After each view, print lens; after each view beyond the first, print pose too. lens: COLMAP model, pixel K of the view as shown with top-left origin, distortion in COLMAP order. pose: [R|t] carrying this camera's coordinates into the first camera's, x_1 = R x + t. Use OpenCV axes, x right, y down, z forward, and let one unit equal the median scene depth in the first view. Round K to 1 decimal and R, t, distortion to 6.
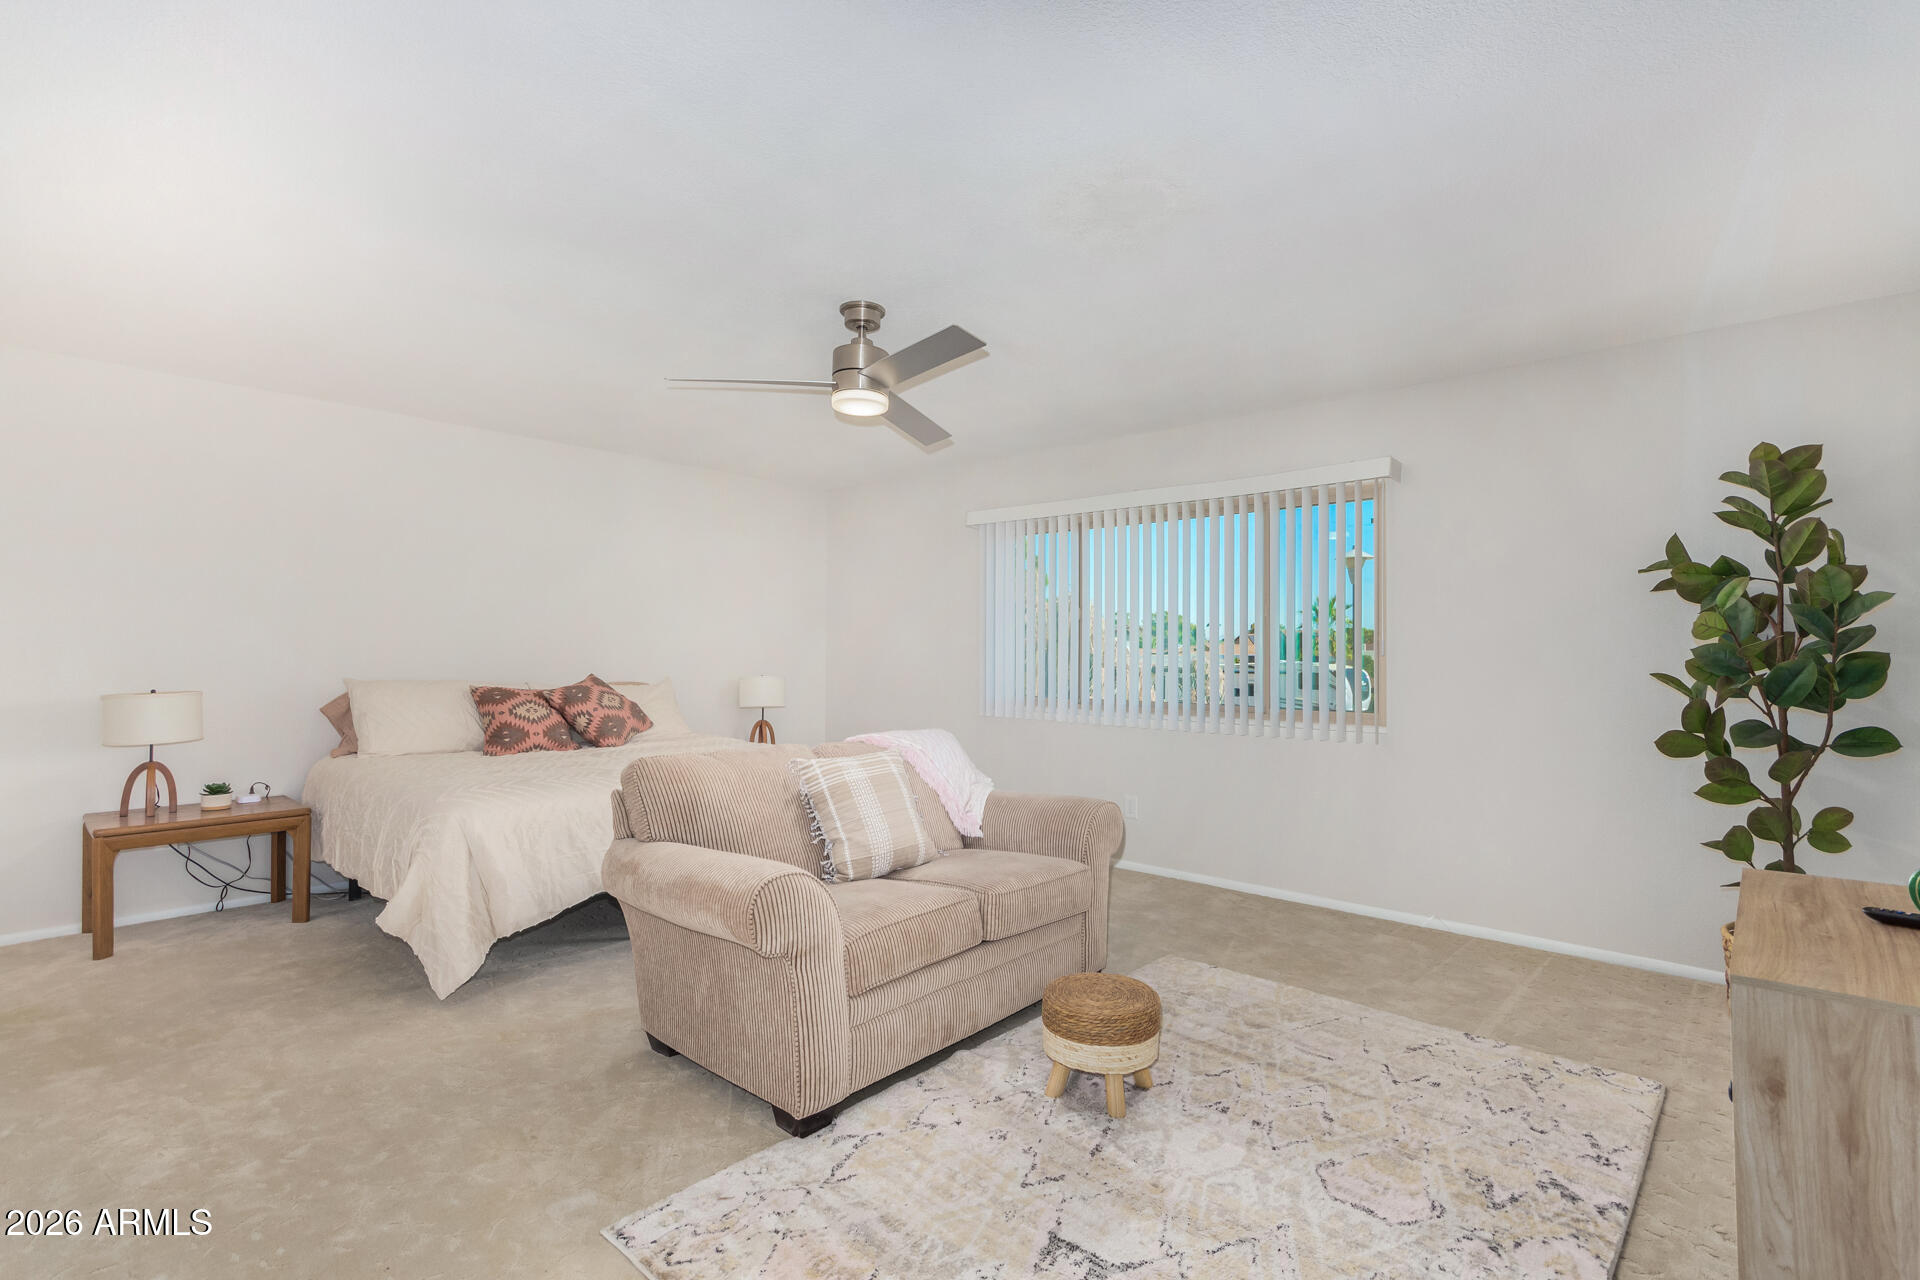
lens RADIAL K [[906.7, 0, 957.5], [0, 906.7, 639.5], [0, 0, 1]] dist [0.005233, 0.000477]
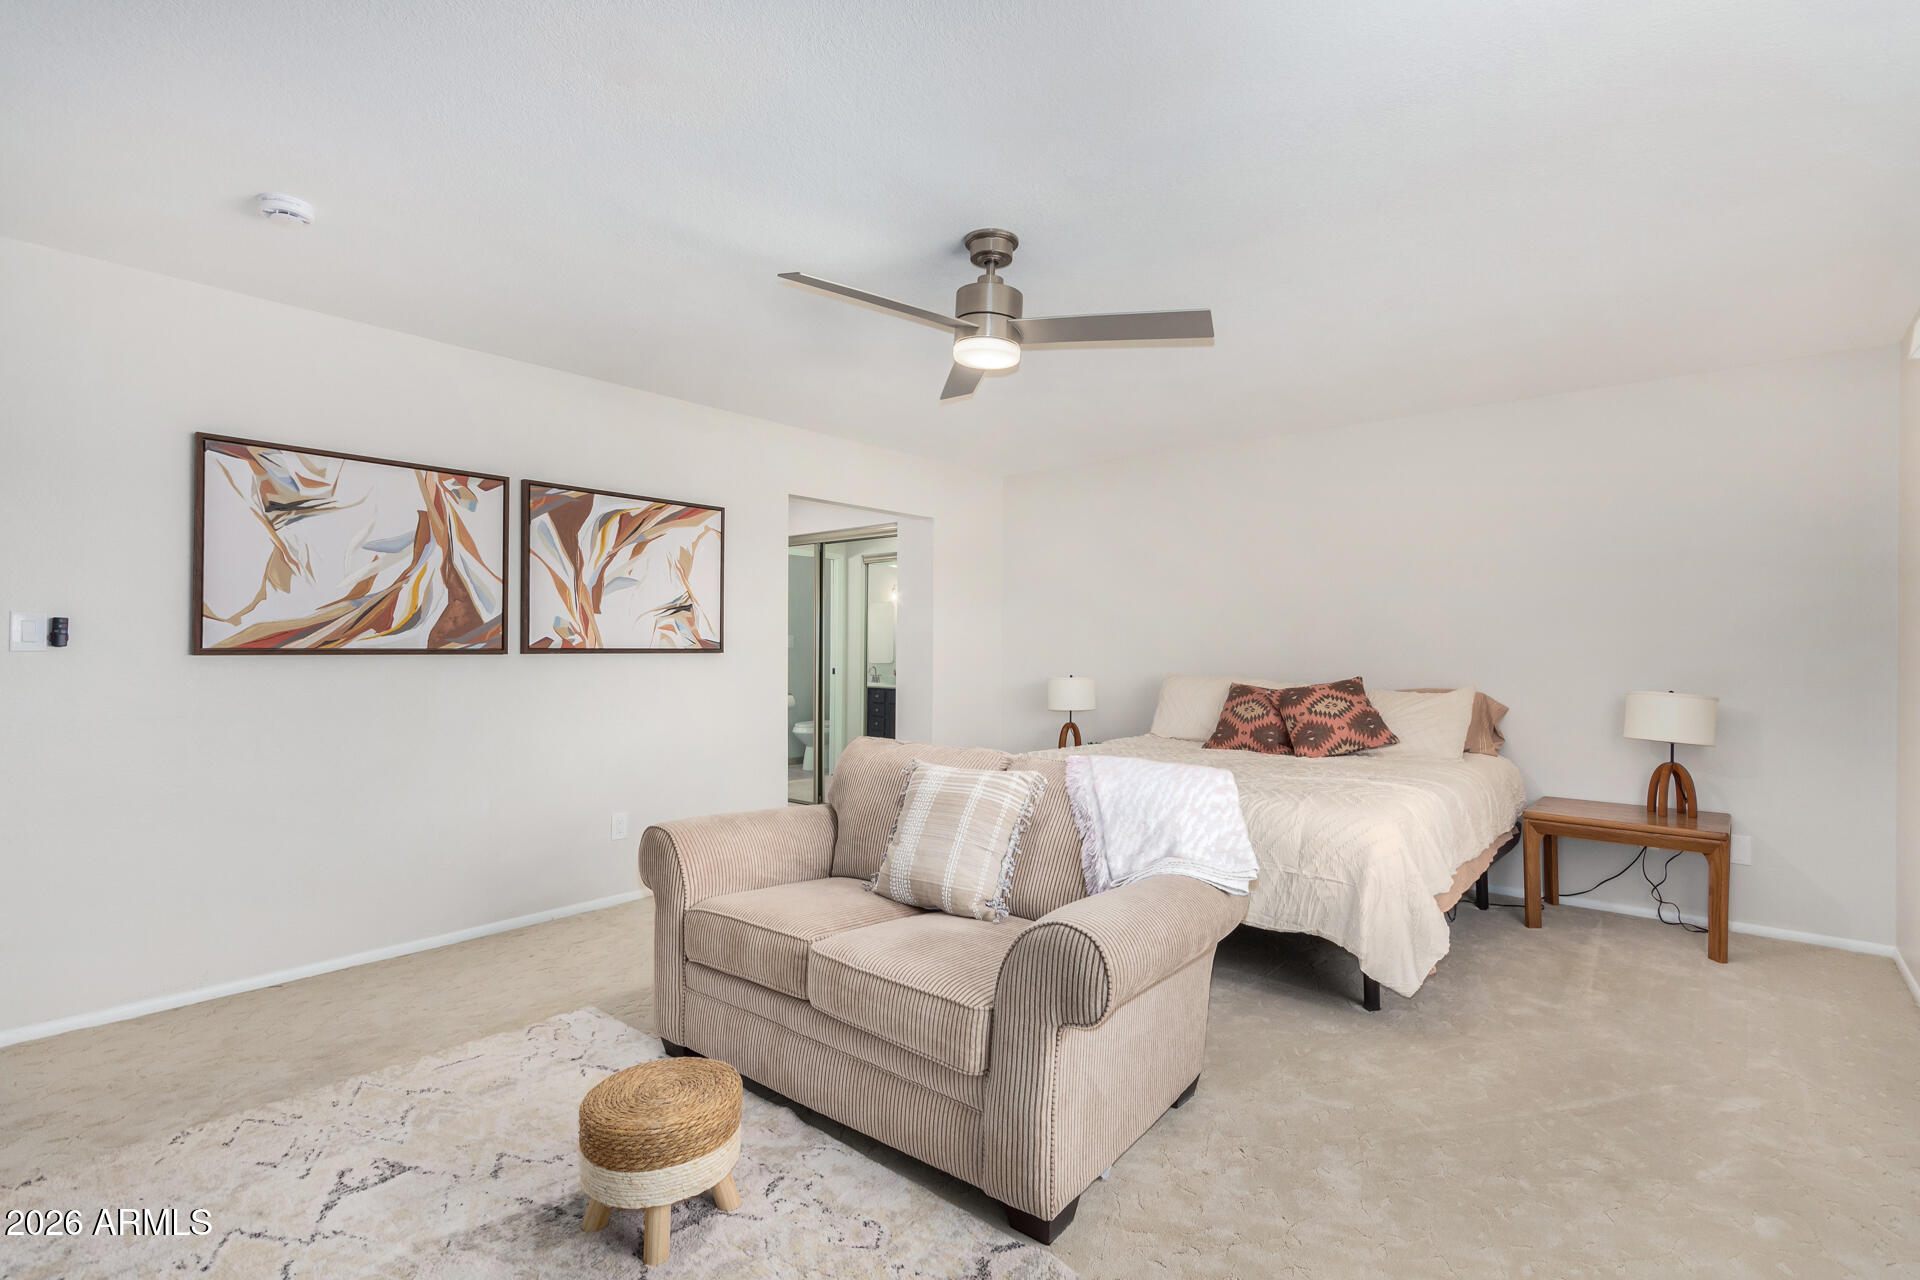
lens RADIAL K [[906.7, 0, 956.9], [0, 906.7, 633.7], [0, 0, 1]] dist [0.005233, 0.000477]
pose [[0.049080, -0.017855, -0.998635, 0.484575], [0.000014, 0.999840, -0.017876, 0.014096], [0.998795, 0.000863, 0.049072, 0.626498]]
